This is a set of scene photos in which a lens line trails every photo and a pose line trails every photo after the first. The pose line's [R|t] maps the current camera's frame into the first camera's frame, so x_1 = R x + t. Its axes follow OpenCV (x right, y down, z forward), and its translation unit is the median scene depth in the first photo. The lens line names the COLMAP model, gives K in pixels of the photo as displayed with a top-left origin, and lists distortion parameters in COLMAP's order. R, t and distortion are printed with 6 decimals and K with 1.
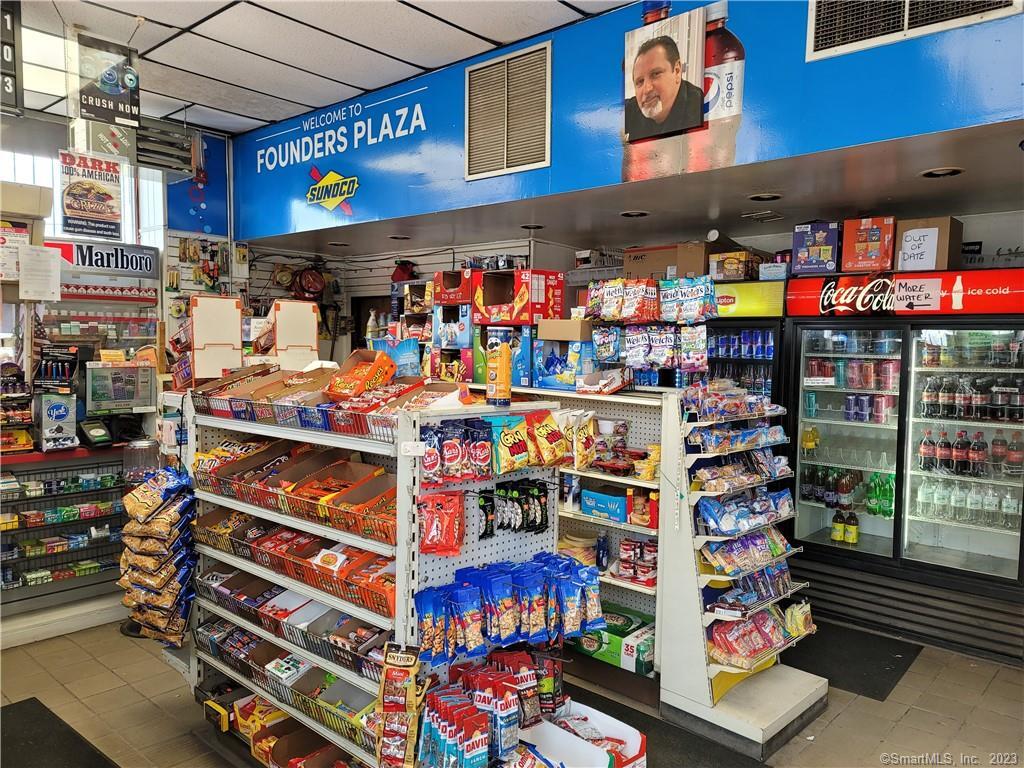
lens RADIAL K [[741.4, 0, 524.7], [0, 741.4, 381.9], [0, 0, 1]] dist [0.071668, -0.068299]
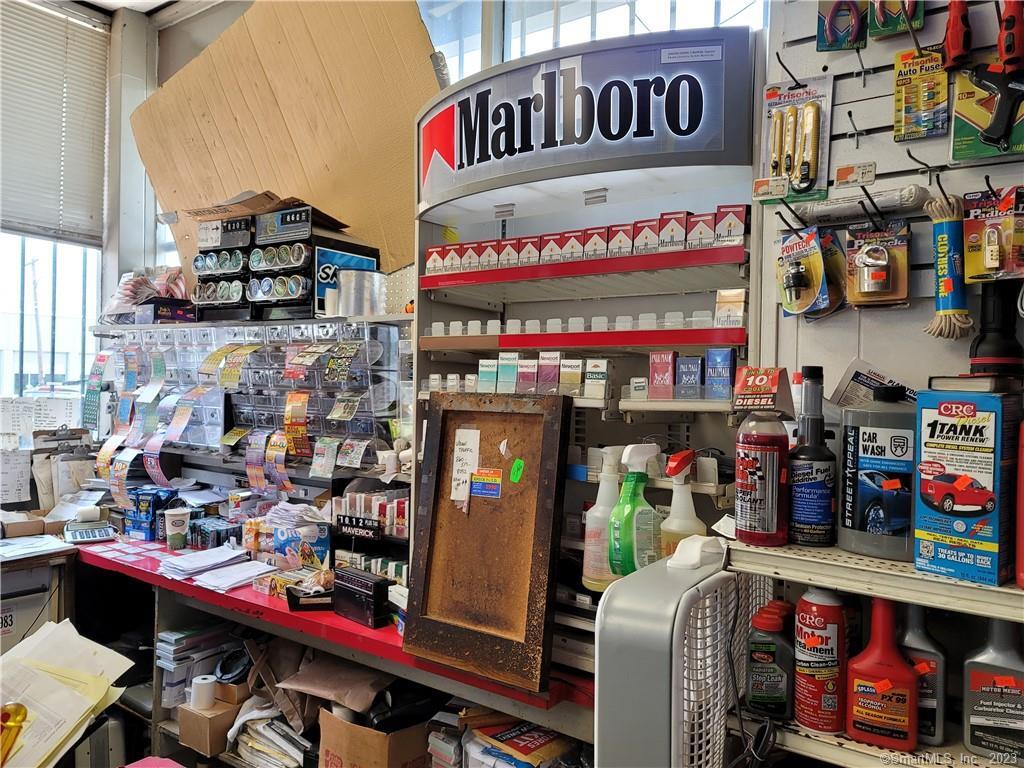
lens RADIAL K [[741.4, 0, 524.7], [0, 741.4, 381.9], [0, 0, 1]] dist [0.071668, -0.068299]
pose [[0.105709, -0.010810, -0.994338, -0.276769], [-0.077246, 0.996830, -0.019049, -0.061435], [0.991392, 0.078822, 0.104538, 0.965813]]
